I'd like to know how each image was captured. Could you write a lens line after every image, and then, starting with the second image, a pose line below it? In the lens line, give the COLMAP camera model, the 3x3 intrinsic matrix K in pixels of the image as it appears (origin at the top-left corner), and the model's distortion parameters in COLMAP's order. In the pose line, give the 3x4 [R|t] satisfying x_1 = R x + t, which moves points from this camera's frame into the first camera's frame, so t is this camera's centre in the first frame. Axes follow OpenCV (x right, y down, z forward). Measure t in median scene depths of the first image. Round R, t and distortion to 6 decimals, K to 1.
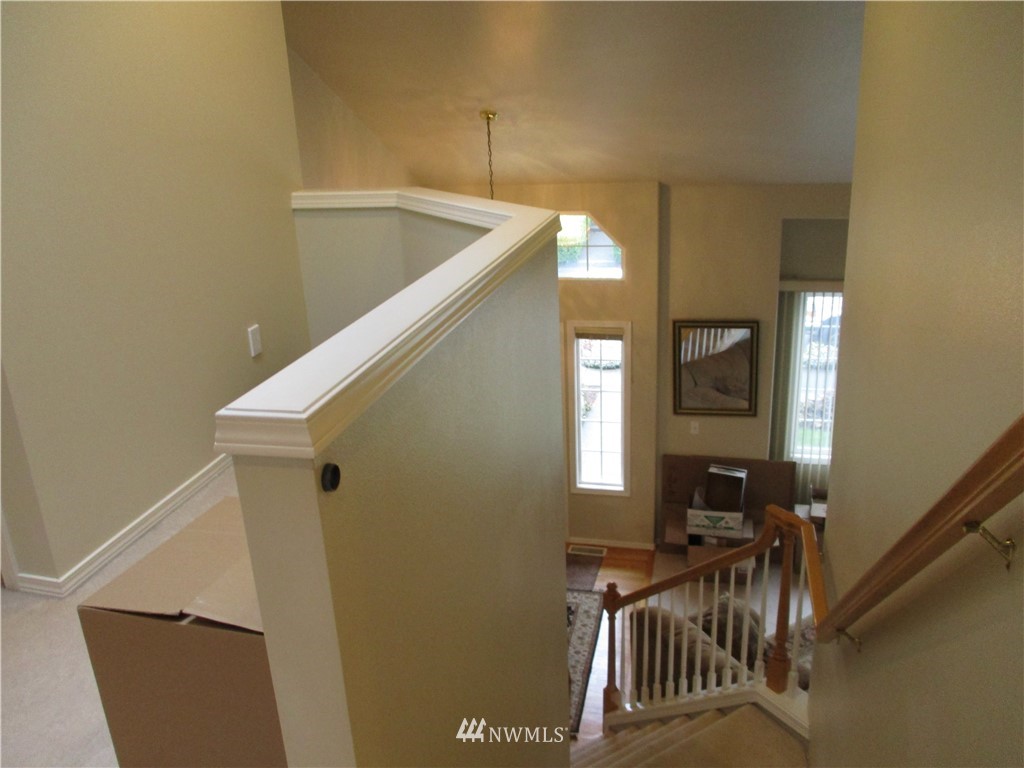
lens RADIAL K [[857.9, 0, 512.0], [0, 857.9, 384.0], [0, 0, 1]] dist [-0.012831, -0.015037]
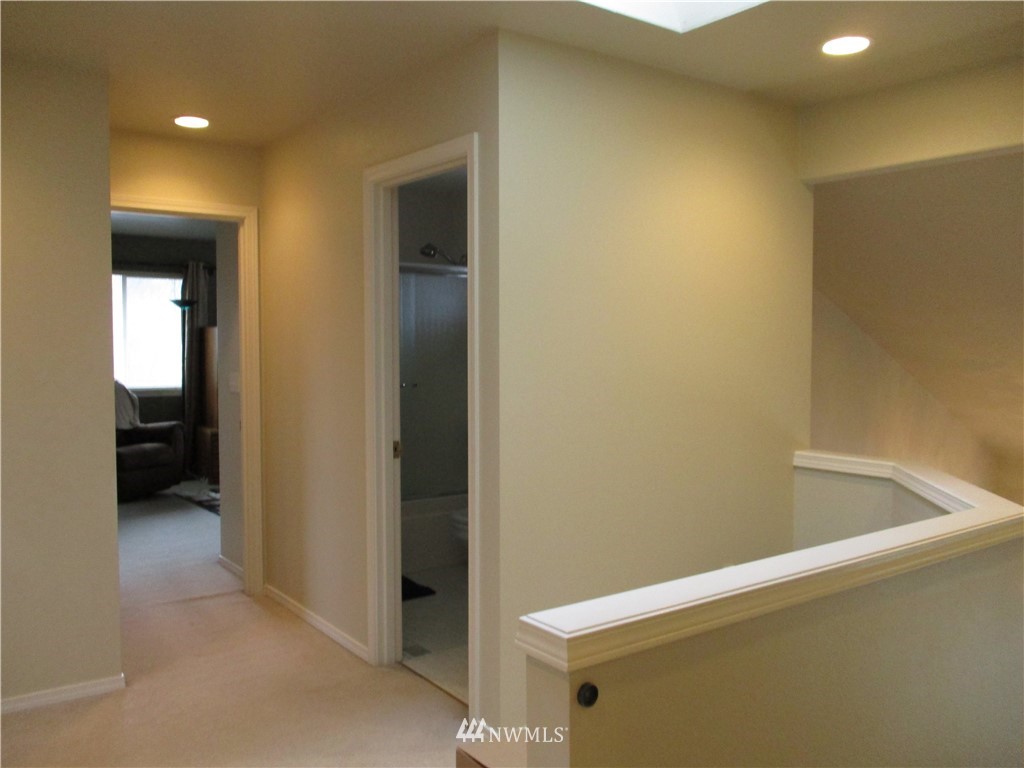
lens RADIAL K [[857.9, 0, 512.0], [0, 857.9, 384.0], [0, 0, 1]] dist [-0.012831, -0.015037]
pose [[0.766655, 0.073247, -0.637868, 0.179064], [-0.243977, 0.952185, -0.183896, -0.024554], [0.593899, 0.296610, 0.747868, -0.041811]]
